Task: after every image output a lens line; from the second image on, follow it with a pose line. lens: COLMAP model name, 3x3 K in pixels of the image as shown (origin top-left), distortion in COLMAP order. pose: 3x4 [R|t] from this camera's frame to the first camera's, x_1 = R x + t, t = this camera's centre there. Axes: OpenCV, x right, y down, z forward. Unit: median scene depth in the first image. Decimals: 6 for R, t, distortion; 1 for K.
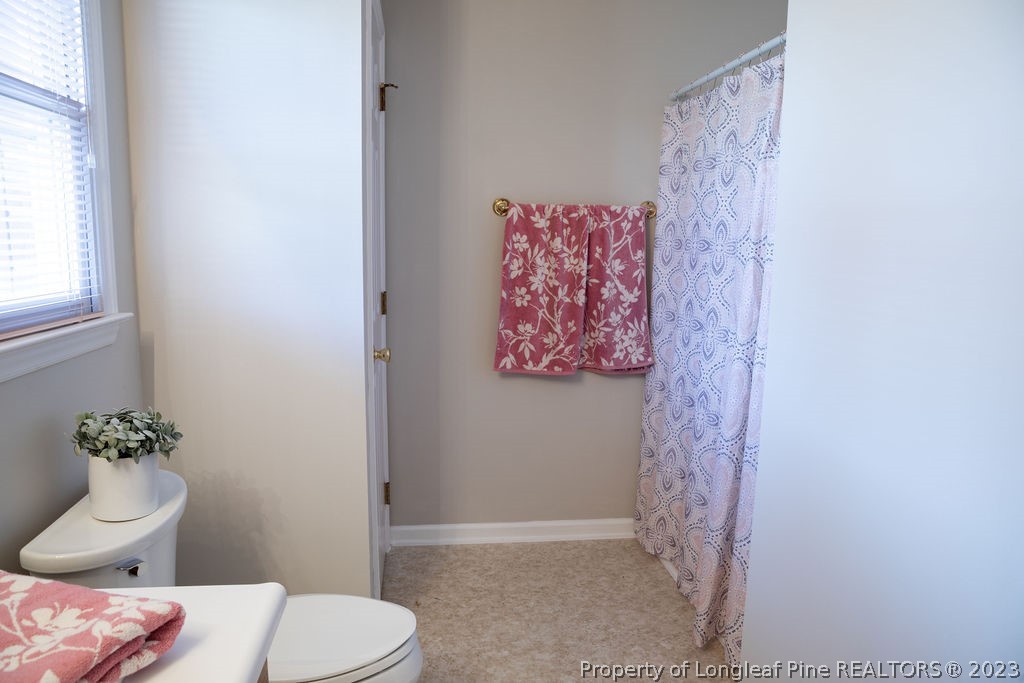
lens RADIAL K [[697.5, 0, 512.0], [0, 697.5, 341.5], [0, 0, 1]] dist [-0.110158, 0.079430]
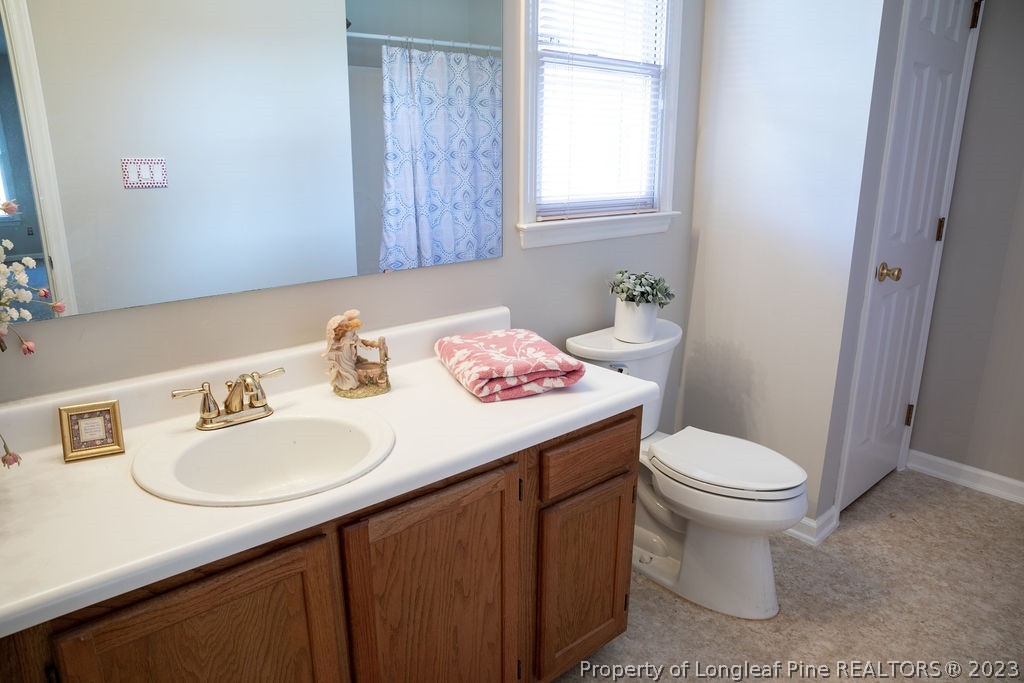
lens RADIAL K [[717.9, 0, 515.1], [0, 717.9, 322.3], [0, 0, 1]] dist [-0.140475, 0.113966]
pose [[0.577814, 0.189607, -0.793839, 0.476565], [-0.123027, 0.981761, 0.144944, 0.012416], [0.806843, 0.013914, 0.590602, -0.147048]]
